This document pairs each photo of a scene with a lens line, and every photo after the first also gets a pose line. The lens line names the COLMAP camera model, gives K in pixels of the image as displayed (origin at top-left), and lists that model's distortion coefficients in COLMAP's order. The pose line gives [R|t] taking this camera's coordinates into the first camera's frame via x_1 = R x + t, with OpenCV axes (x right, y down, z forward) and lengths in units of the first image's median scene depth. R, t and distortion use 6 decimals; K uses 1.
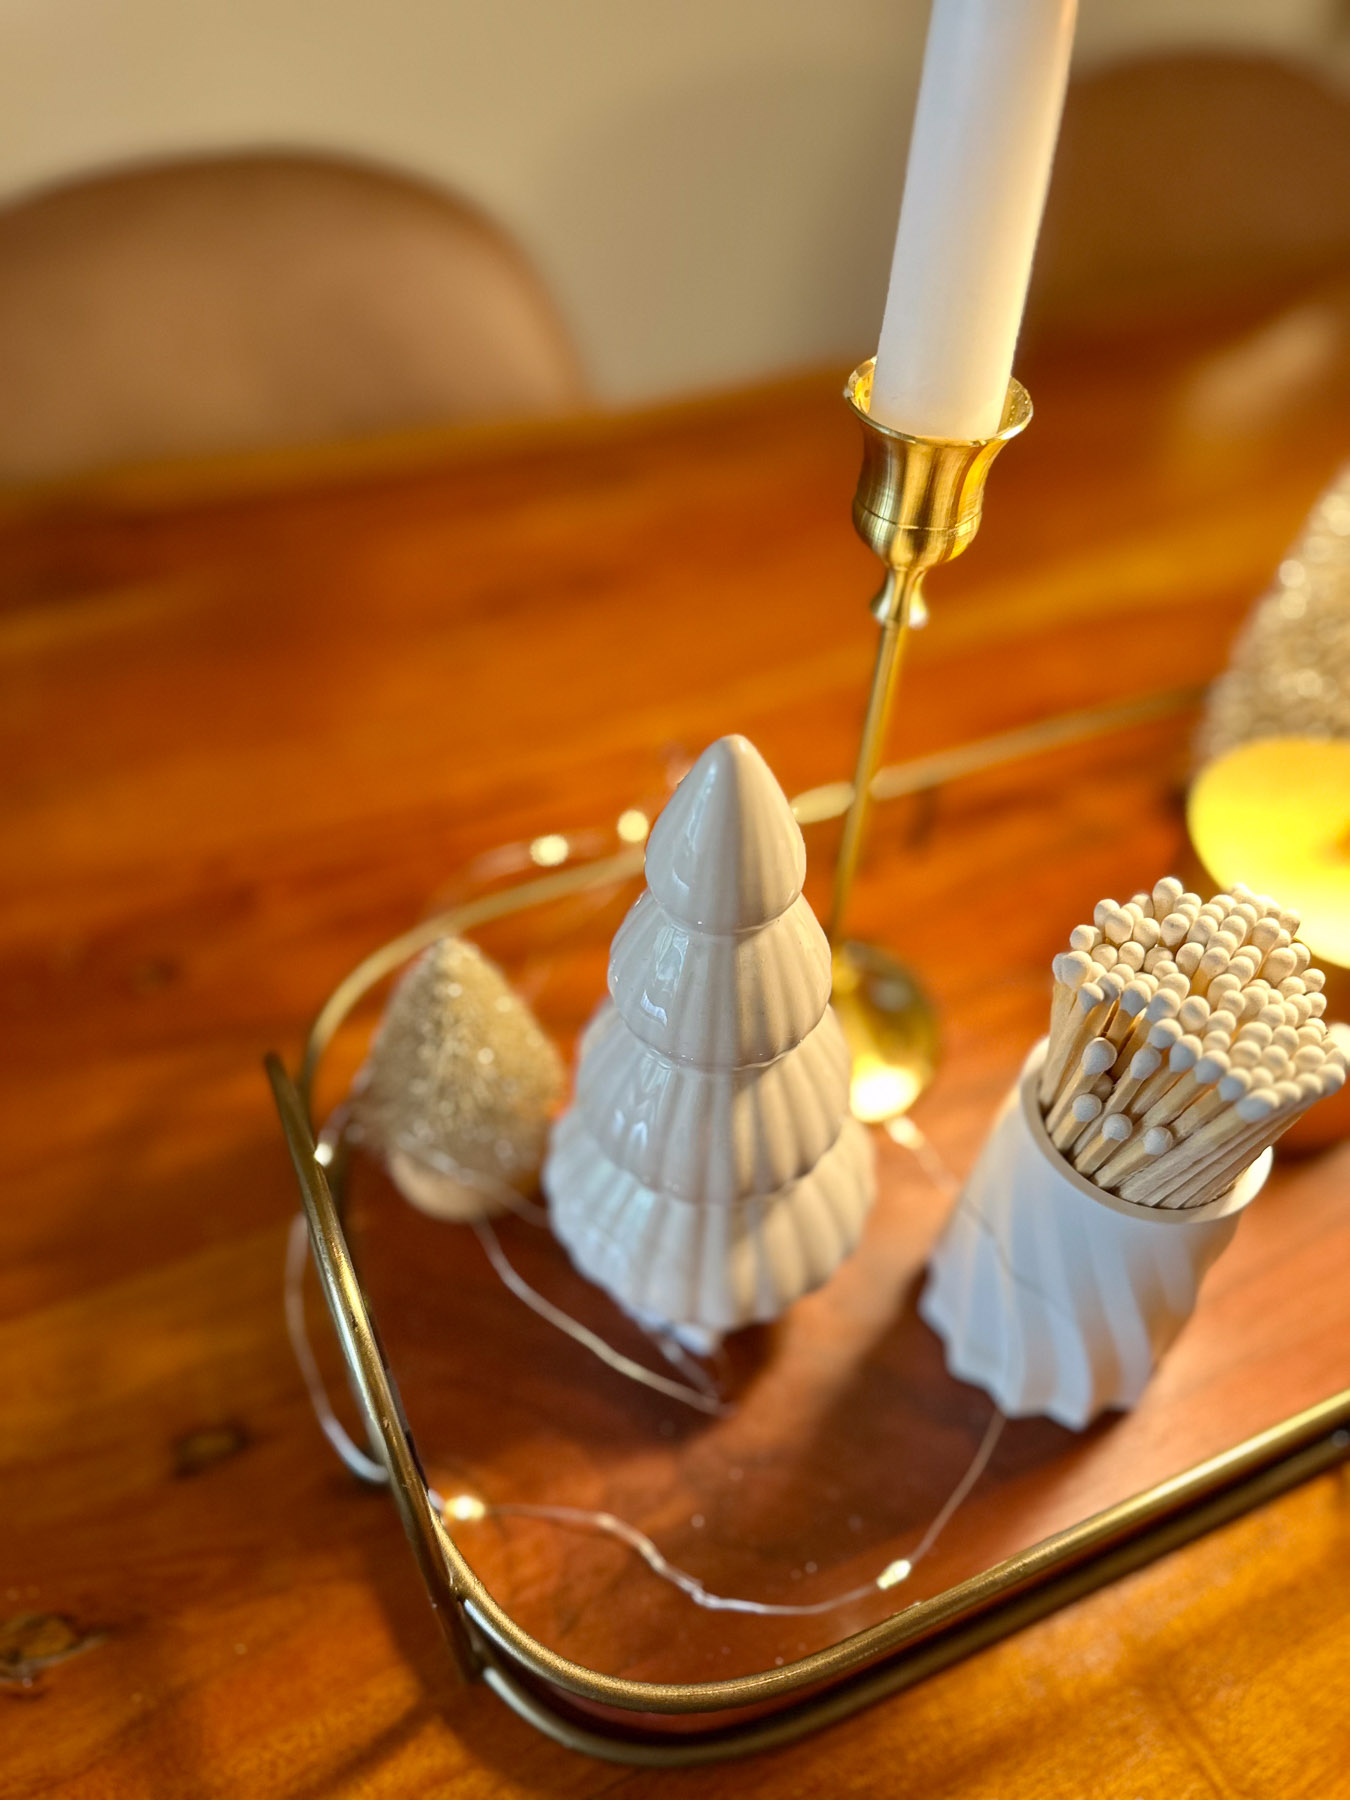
lens RADIAL K [[1272.4, 0, 682.4], [0, 1272.4, 903.8], [0, 0, 1]] dist [0.040212, -0.052796]
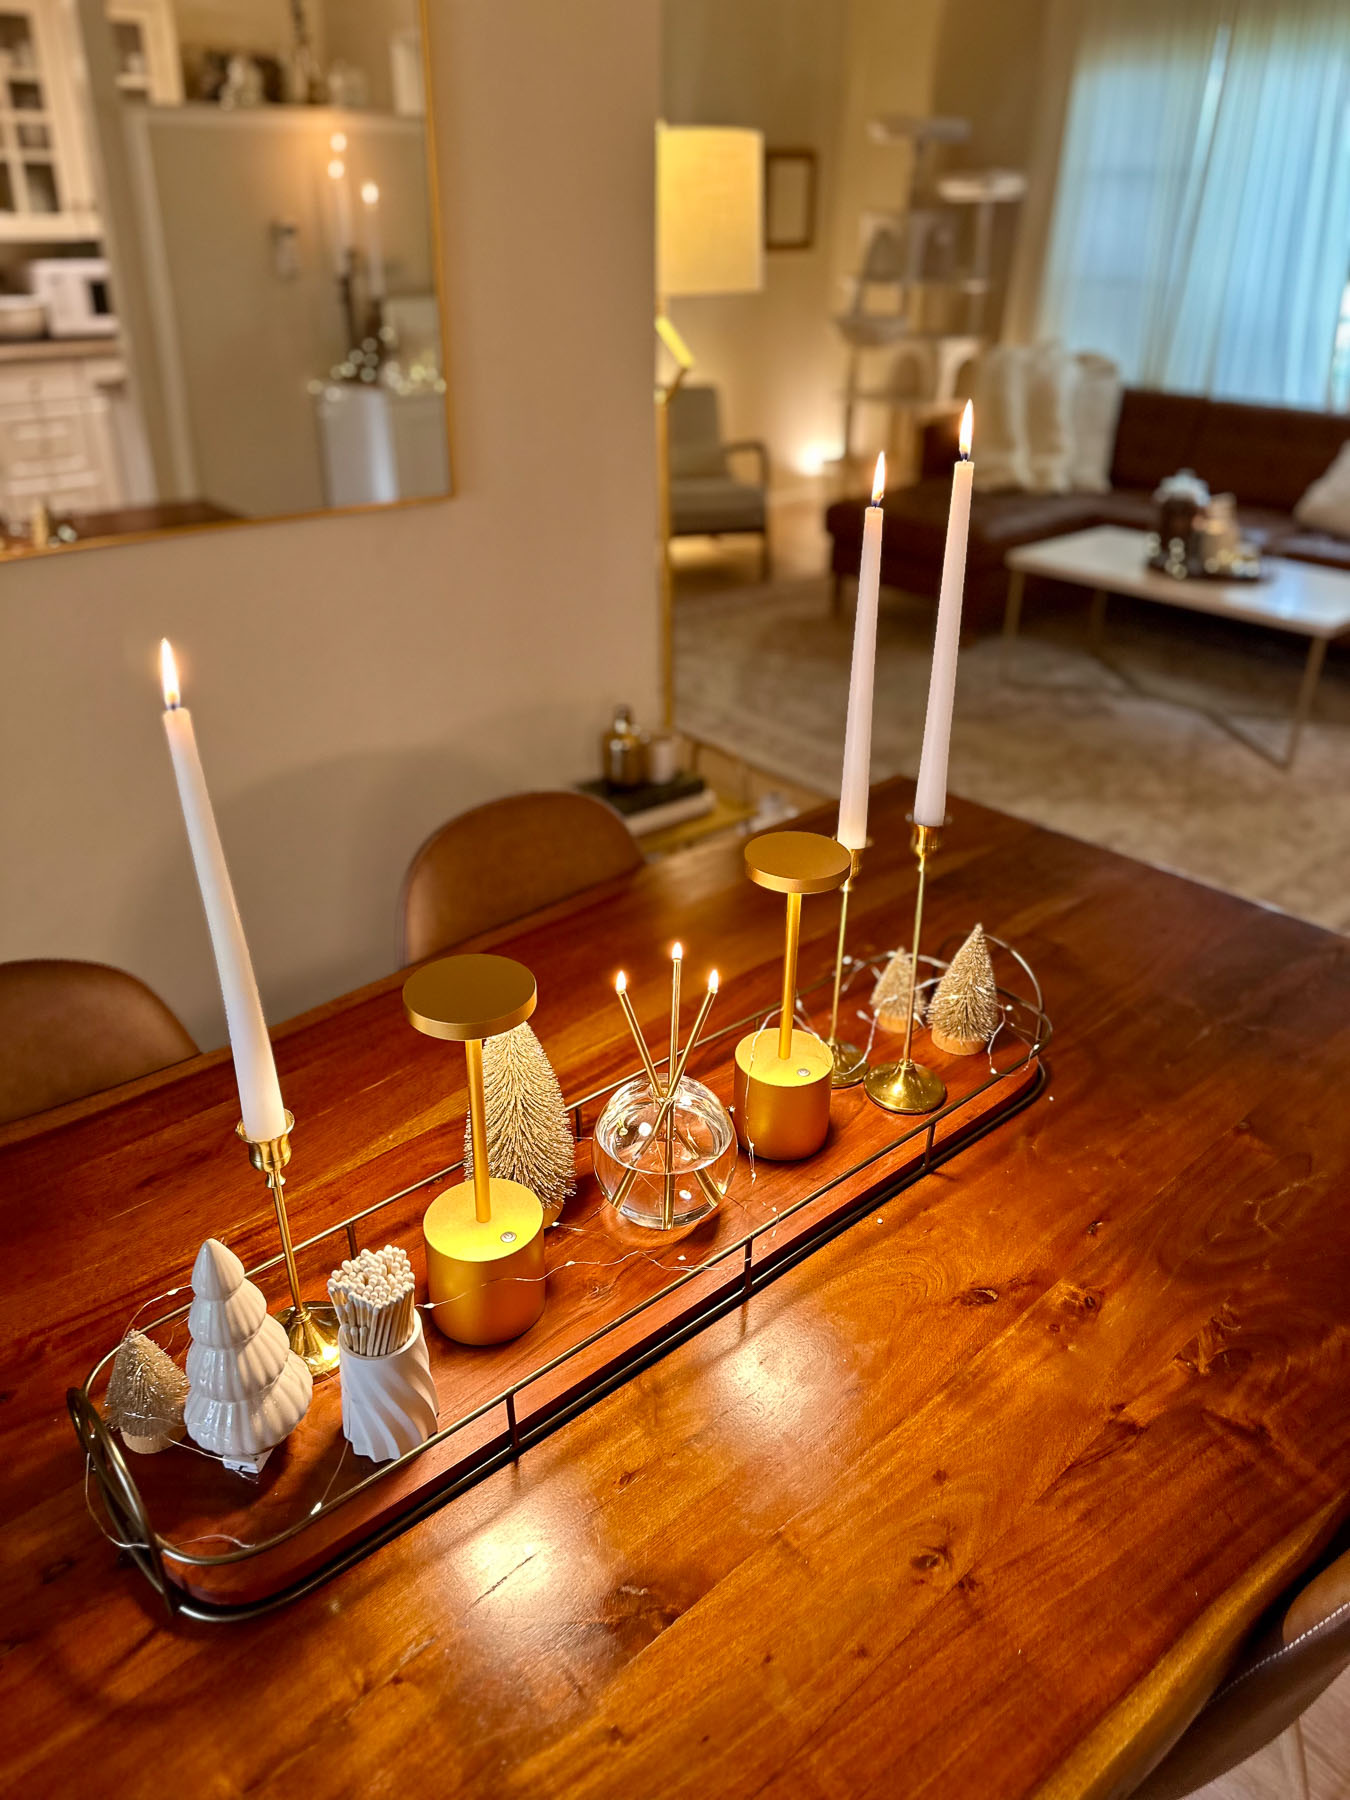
lens RADIAL K [[1272.4, 0, 682.4], [0, 1272.4, 903.8], [0, 0, 1]] dist [0.040212, -0.052796]
pose [[0.954679, -0.167438, 0.246074, 0.438038], [0.237885, 0.926130, -0.292735, 0.271347], [-0.178882, 0.338005, 0.923988, -2.166346]]
